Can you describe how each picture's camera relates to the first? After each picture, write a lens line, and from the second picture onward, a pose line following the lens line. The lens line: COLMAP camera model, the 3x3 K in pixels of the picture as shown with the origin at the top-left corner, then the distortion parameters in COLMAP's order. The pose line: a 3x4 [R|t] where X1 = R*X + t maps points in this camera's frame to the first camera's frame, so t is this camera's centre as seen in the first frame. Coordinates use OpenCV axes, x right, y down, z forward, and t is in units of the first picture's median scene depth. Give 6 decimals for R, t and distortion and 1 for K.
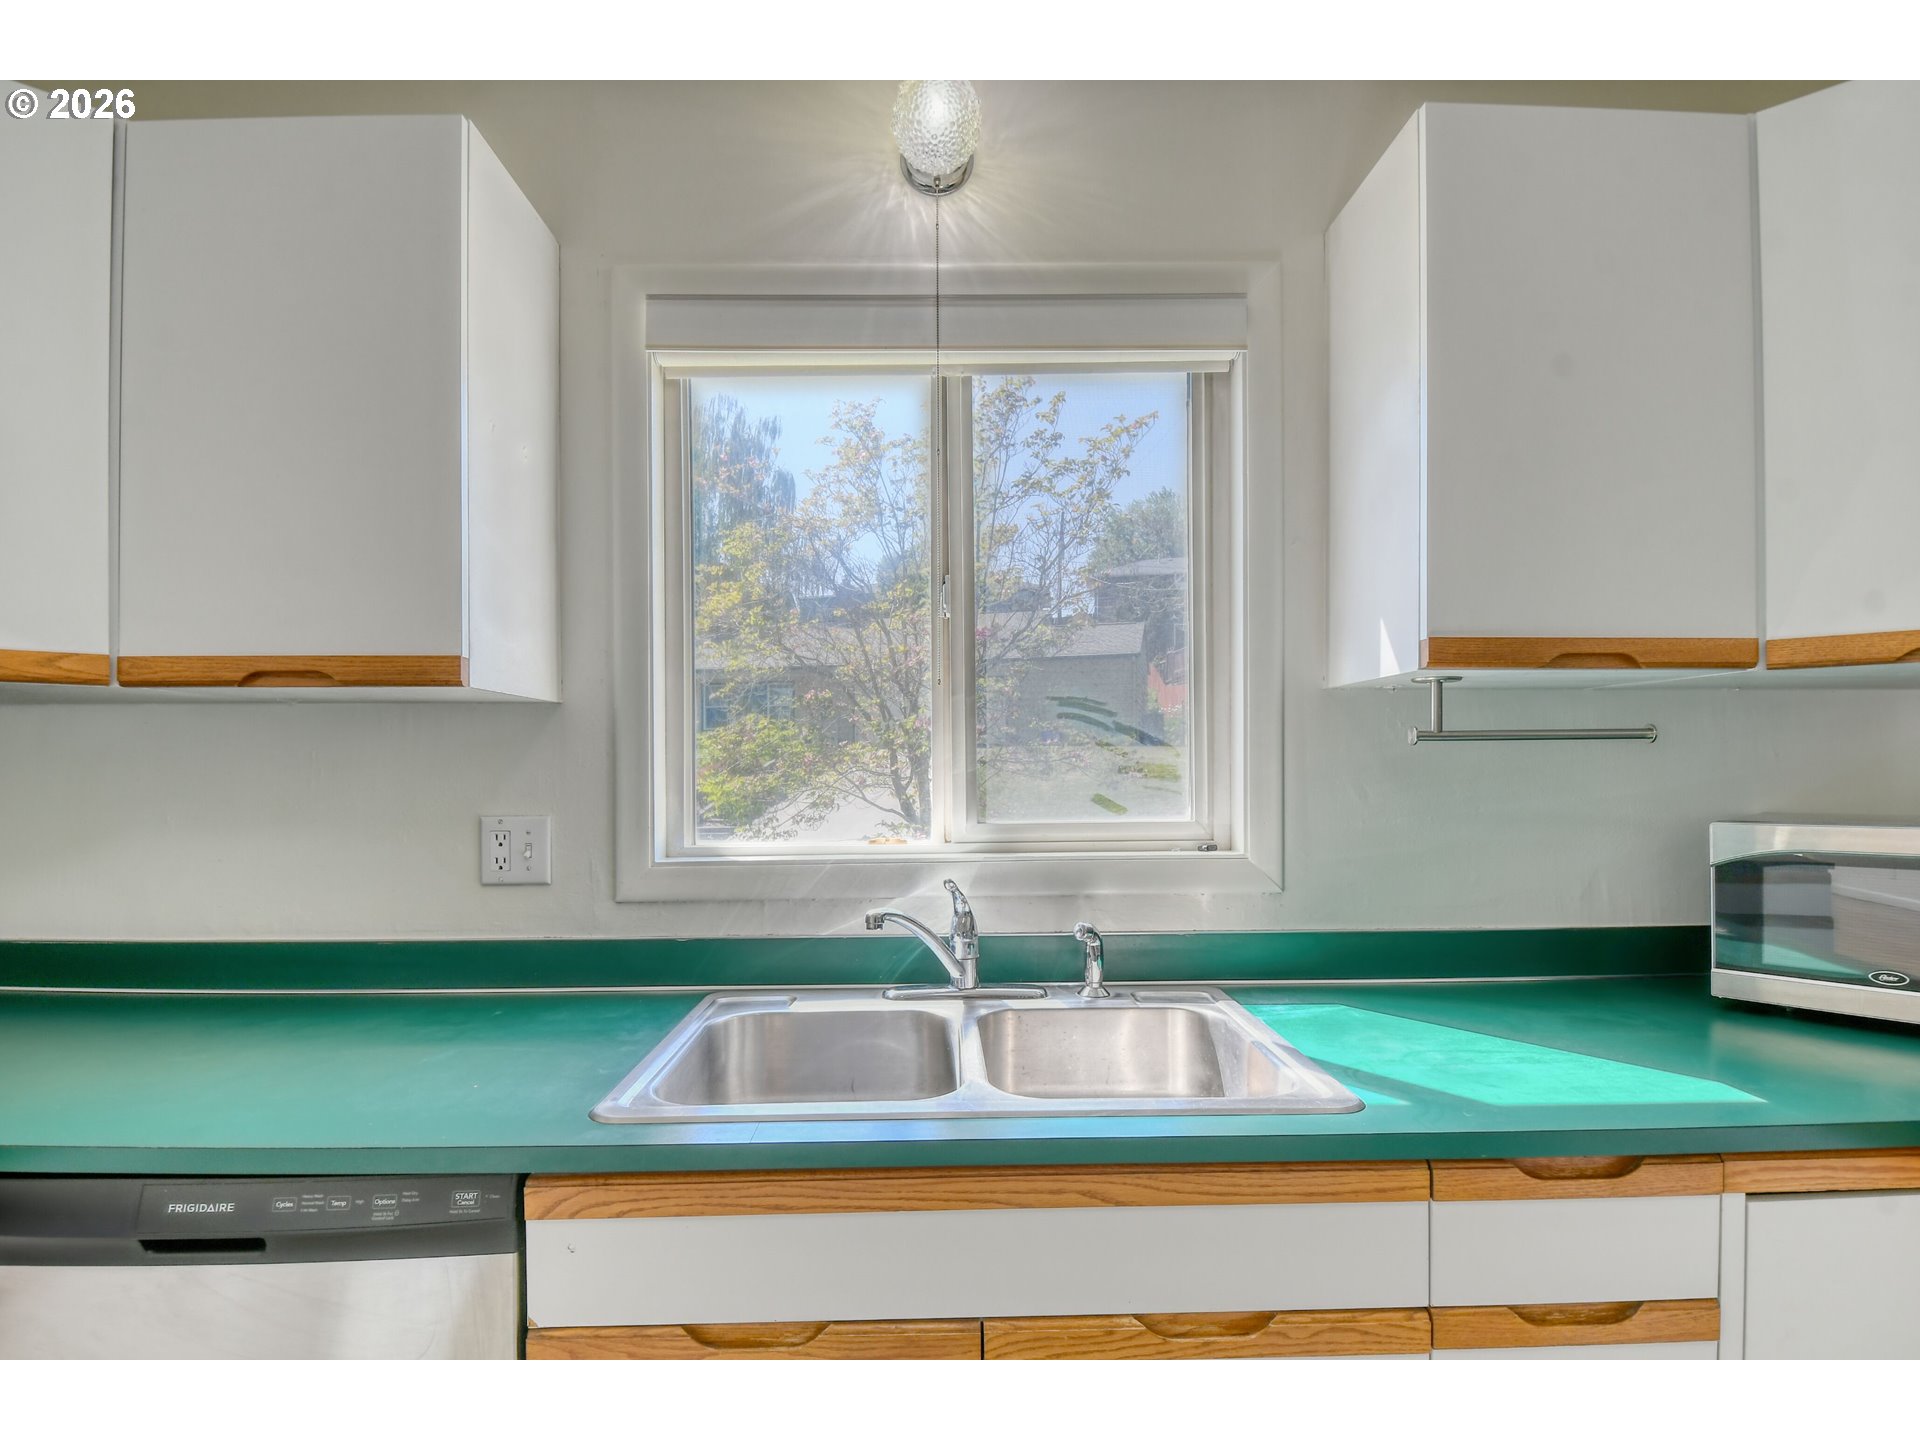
lens RADIAL K [[938.0, 0, 955.1], [0, 938.0, 771.8], [0, 0, 1]] dist [0.026884, -0.032939]
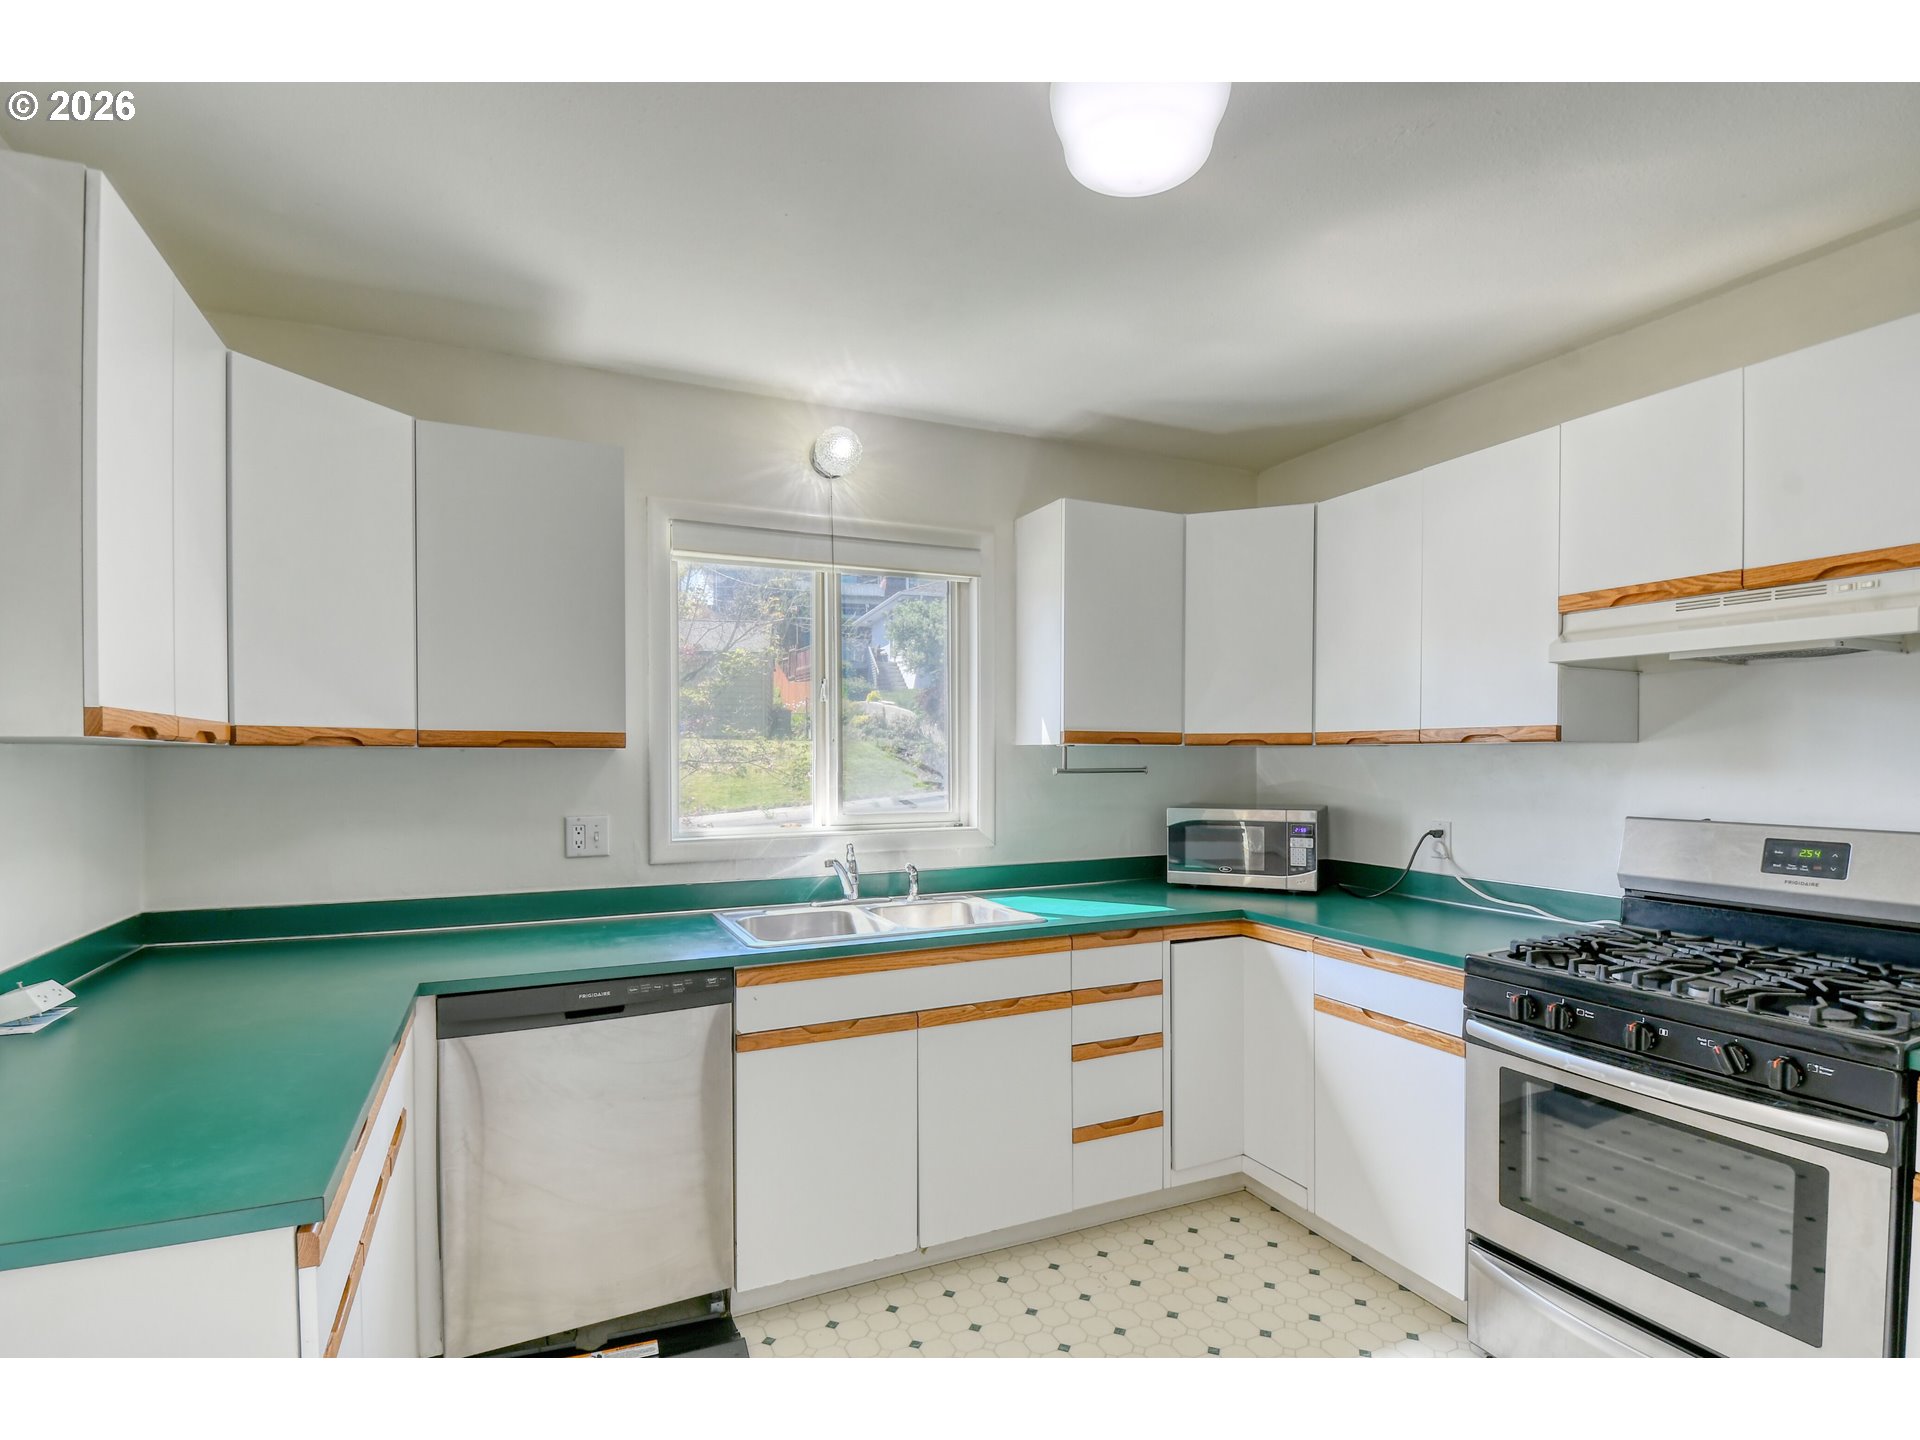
lens RADIAL K [[938.0, 0, 955.1], [0, 938.0, 771.8], [0, 0, 1]] dist [0.026884, -0.032939]
pose [[0.917054, -0.001789, 0.398760, -0.590723], [-0.002550, 0.999943, 0.010349, -0.057480], [-0.398755, -0.010508, 0.916997, -0.898586]]
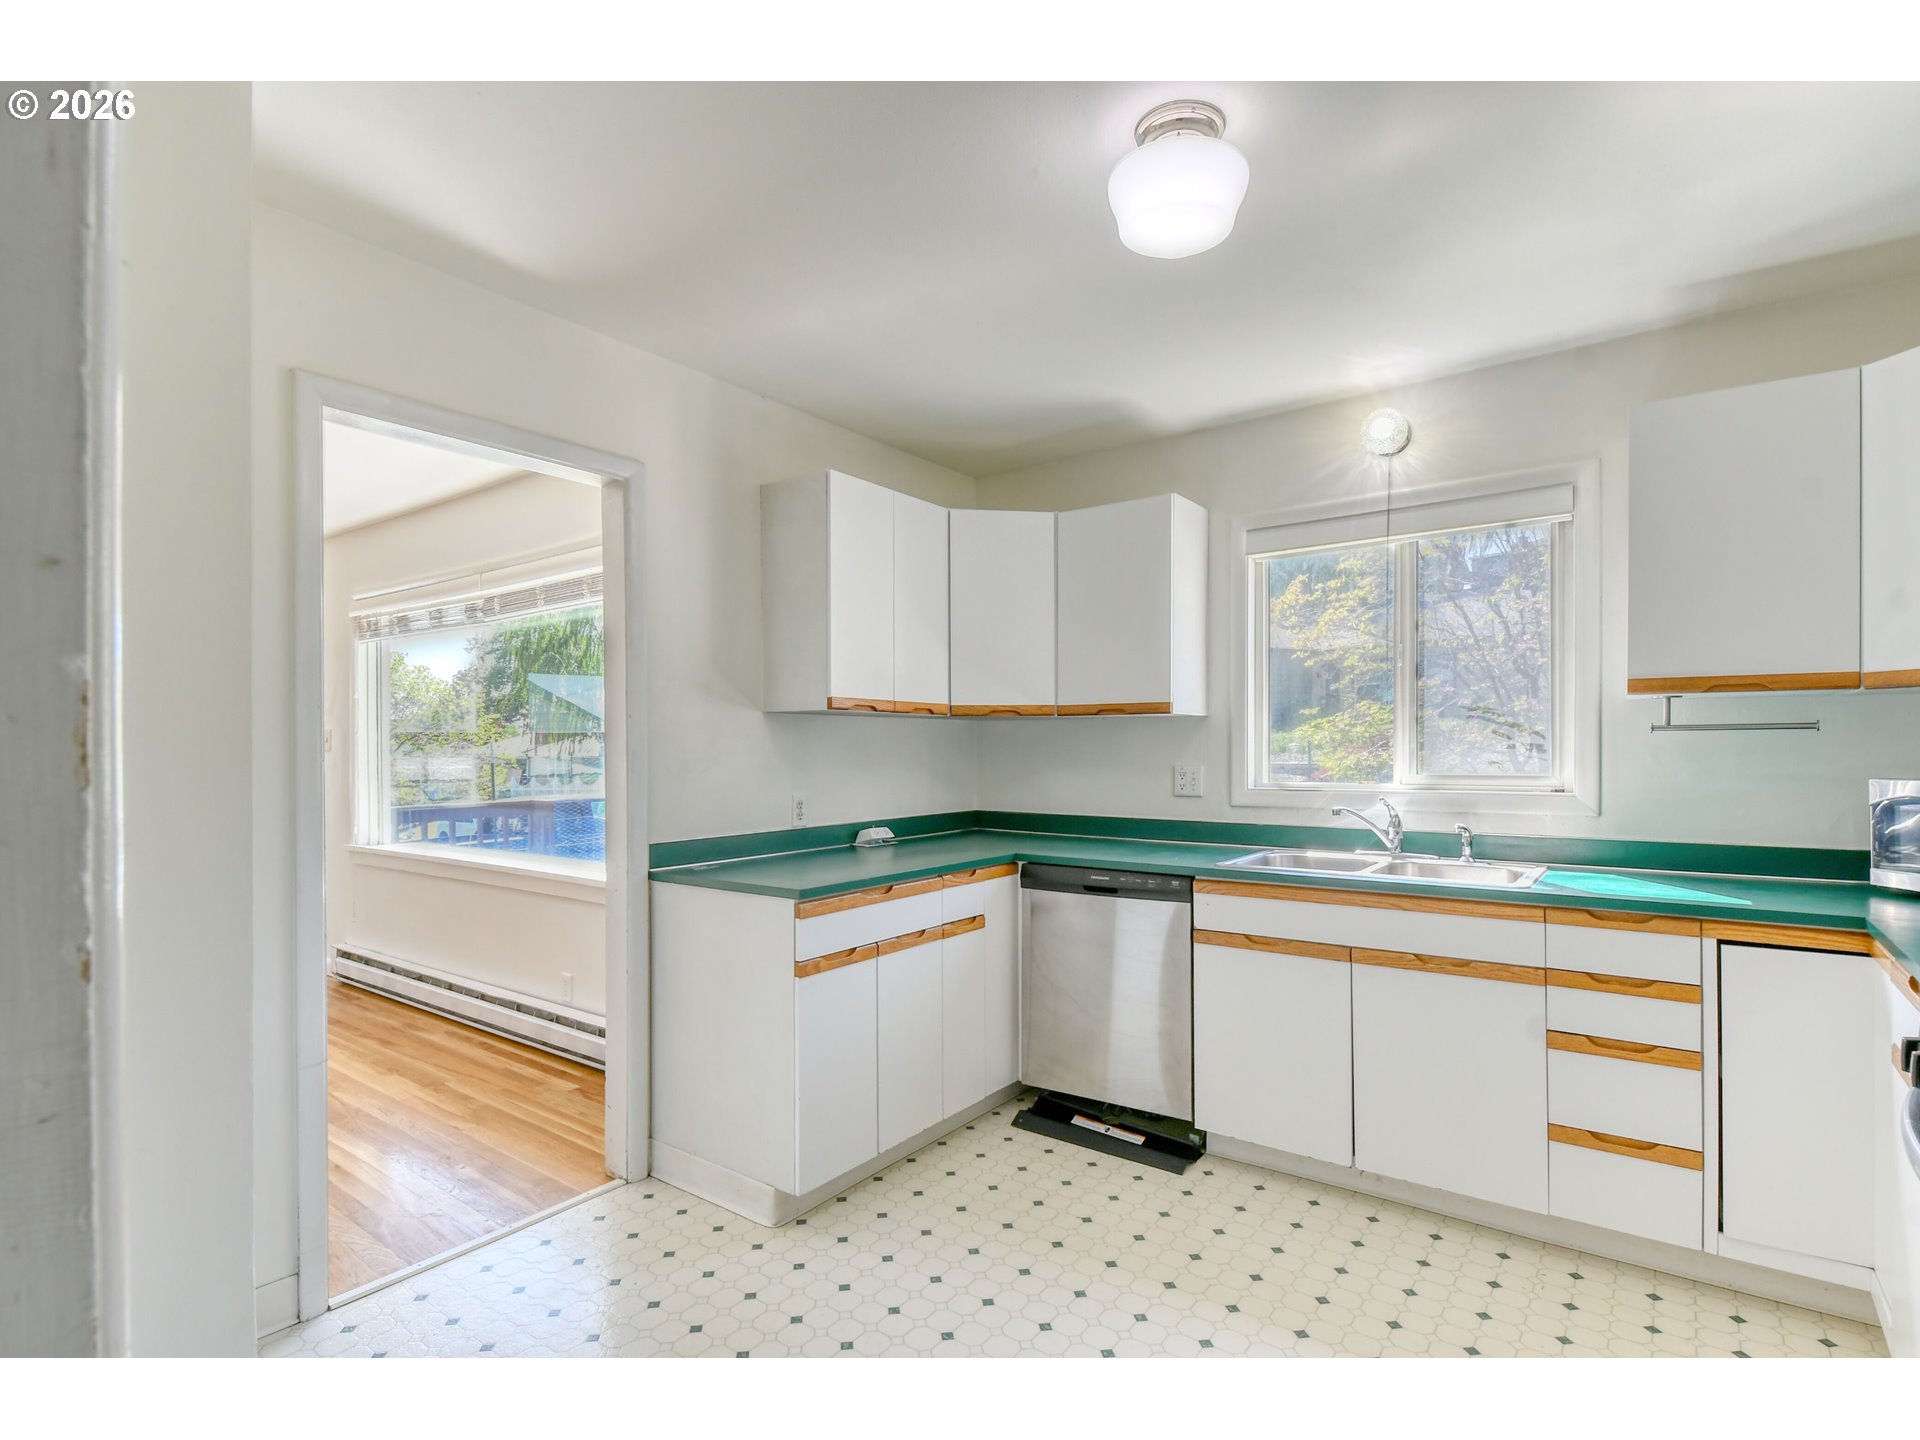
lens RADIAL K [[938.4, 0, 938.4], [0, 938.4, 757.4], [0, 0, 1]] dist [0.003568, -0.018783]
pose [[0.774473, 0.009081, -0.632542, 0.549984], [-0.004603, 0.999951, 0.008720, 0.009052], [0.632591, -0.003842, 0.774477, -1.250962]]
